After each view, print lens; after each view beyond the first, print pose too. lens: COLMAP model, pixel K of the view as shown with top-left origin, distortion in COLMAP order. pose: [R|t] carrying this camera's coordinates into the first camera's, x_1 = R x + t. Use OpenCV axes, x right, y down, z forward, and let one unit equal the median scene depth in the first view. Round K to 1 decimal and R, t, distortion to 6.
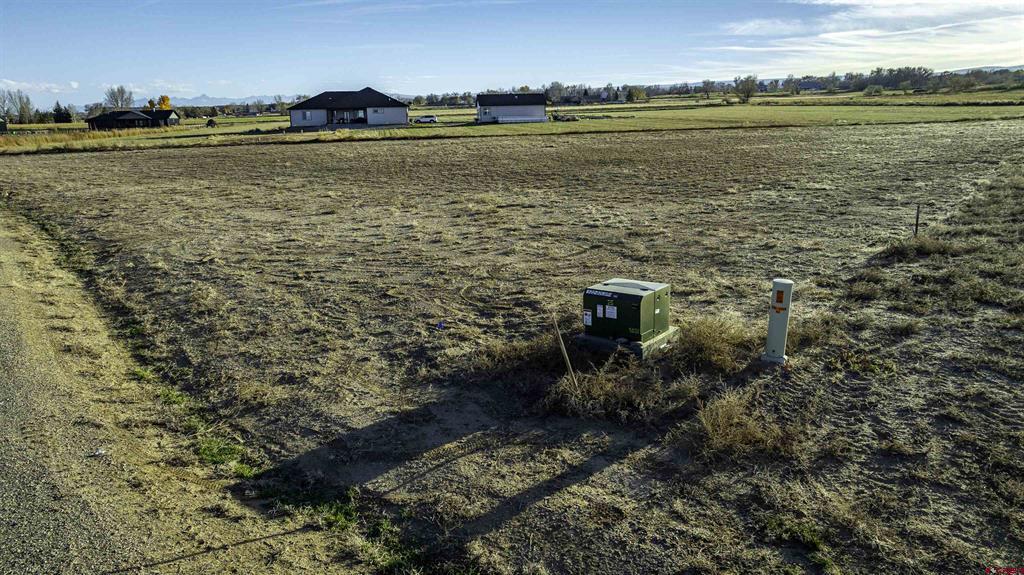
lens RADIAL K [[725.2, 0, 509.2], [0, 725.2, 290.7], [0, 0, 1]] dist [-0.034476, 0.033446]
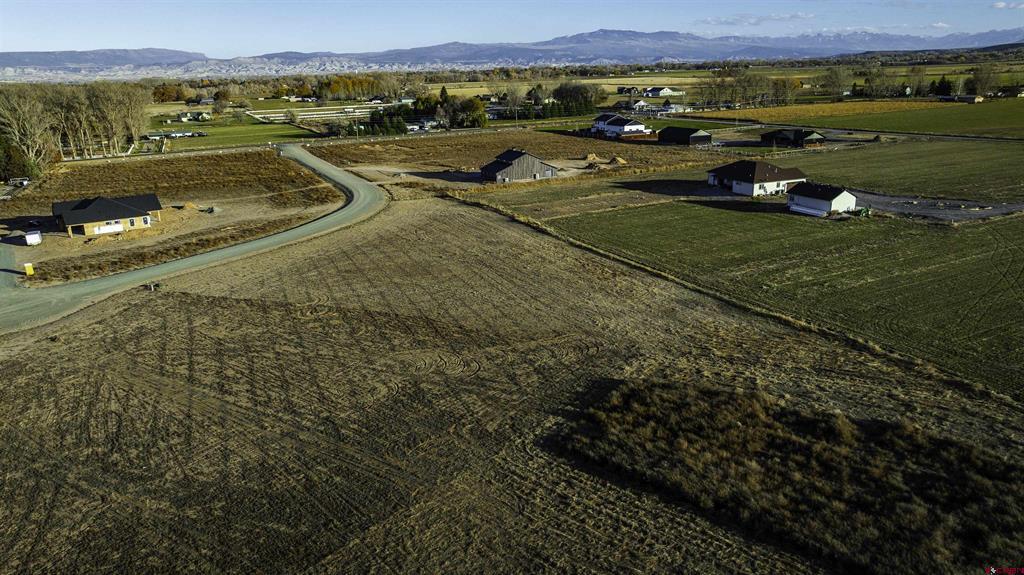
lens RADIAL K [[725.2, 0, 512.0], [0, 725.2, 284.3], [0, 0, 1]] dist [-0.034476, 0.033446]
pose [[0.301479, 0.285467, -0.909736, 0.972494], [-0.201522, 0.951651, 0.231837, -0.299526], [0.931933, 0.113438, 0.344431, 0.170731]]
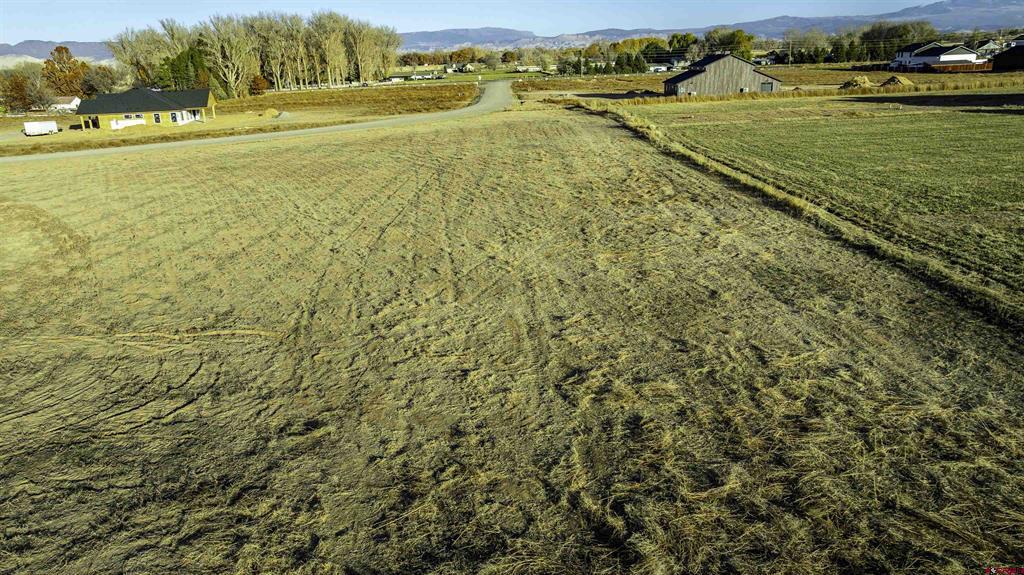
lens RADIAL K [[725.2, 0, 513.4], [0, 725.2, 289.3], [0, 0, 1]] dist [-0.034476, 0.033446]
pose [[-0.107789, 0.329023, -0.938150, 0.539241], [-0.193787, 0.918594, 0.344430, -0.193713], [0.975104, 0.218927, -0.035254, 0.540077]]
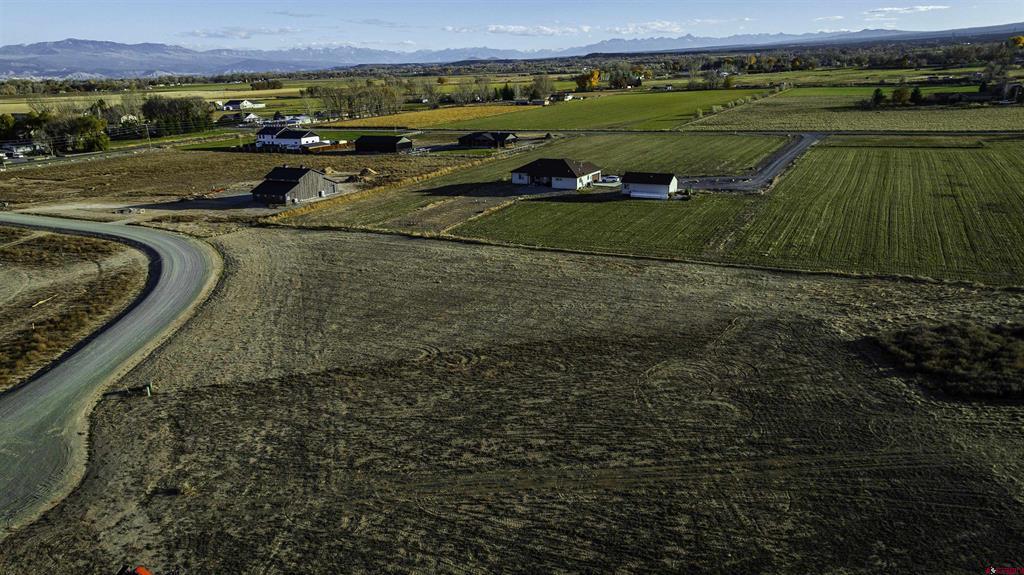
lens RADIAL K [[725.2, 0, 509.1], [0, 725.2, 286.2], [0, 0, 1]] dist [-0.034476, 0.033446]
pose [[0.813330, 0.169188, -0.556660, 0.588301], [-0.127978, 0.985376, 0.112501, -0.190060], [0.567553, -0.020260, 0.823087, -0.258502]]
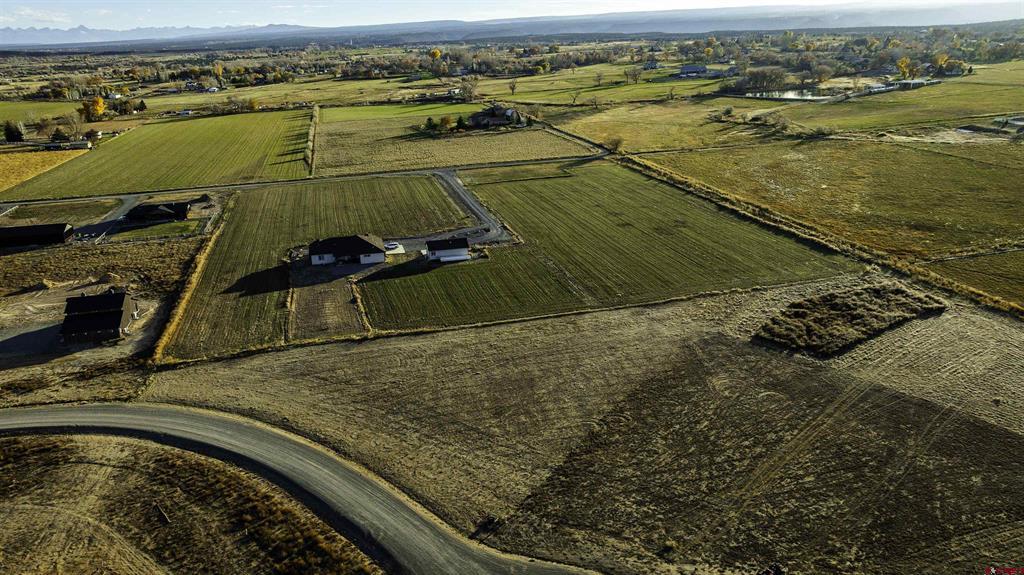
lens RADIAL K [[725.2, 0, 508.4], [0, 725.2, 293.3], [0, 0, 1]] dist [-0.034476, 0.033446]
pose [[0.992862, -0.041506, 0.111817, -0.049691], [0.031014, 0.995091, 0.093984, -0.311519], [-0.115169, -0.089845, 0.989274, -0.682587]]
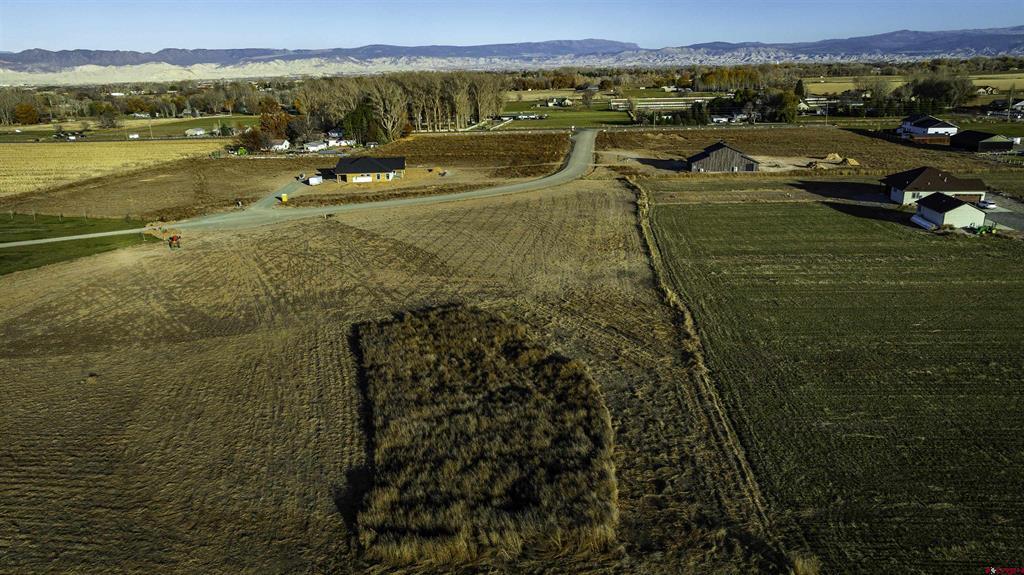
lens RADIAL K [[725.2, 0, 511.4], [0, 725.2, 291.2], [0, 0, 1]] dist [-0.034476, 0.033446]
pose [[-0.243227, 0.309746, -0.919183, 1.179533], [-0.197696, 0.911919, 0.359611, -0.408348], [0.949609, 0.269186, -0.160568, 0.625817]]
